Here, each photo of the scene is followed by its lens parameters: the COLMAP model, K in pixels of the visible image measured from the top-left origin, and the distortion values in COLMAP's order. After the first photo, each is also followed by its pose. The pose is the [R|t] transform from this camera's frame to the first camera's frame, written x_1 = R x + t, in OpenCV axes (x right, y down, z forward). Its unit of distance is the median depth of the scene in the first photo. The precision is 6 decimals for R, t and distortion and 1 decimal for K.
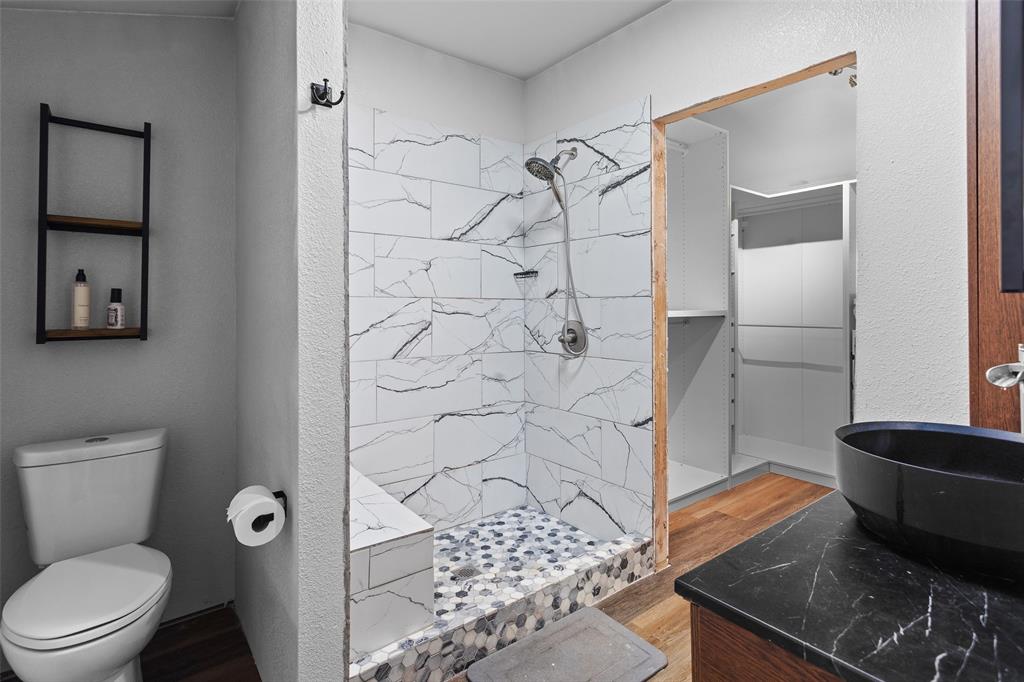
lens RADIAL K [[505.8, 0, 514.5], [0, 505.8, 306.7], [0, 0, 1]] dist [0.017751, 0.000610]
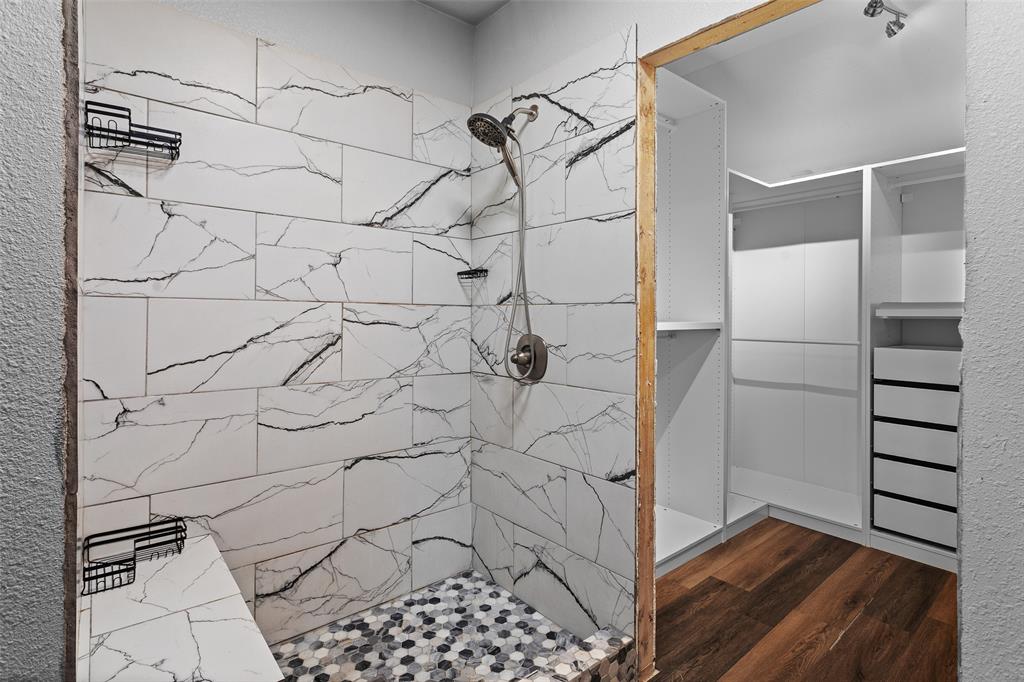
lens RADIAL K [[505.8, 0, 518.0], [0, 505.8, 311.3], [0, 0, 1]] dist [0.017751, 0.000610]
pose [[0.998304, 0.009649, 0.057410, 0.053132], [-0.009193, 0.999924, -0.008193, -0.000624], [-0.057485, 0.007652, 0.998317, 0.248234]]
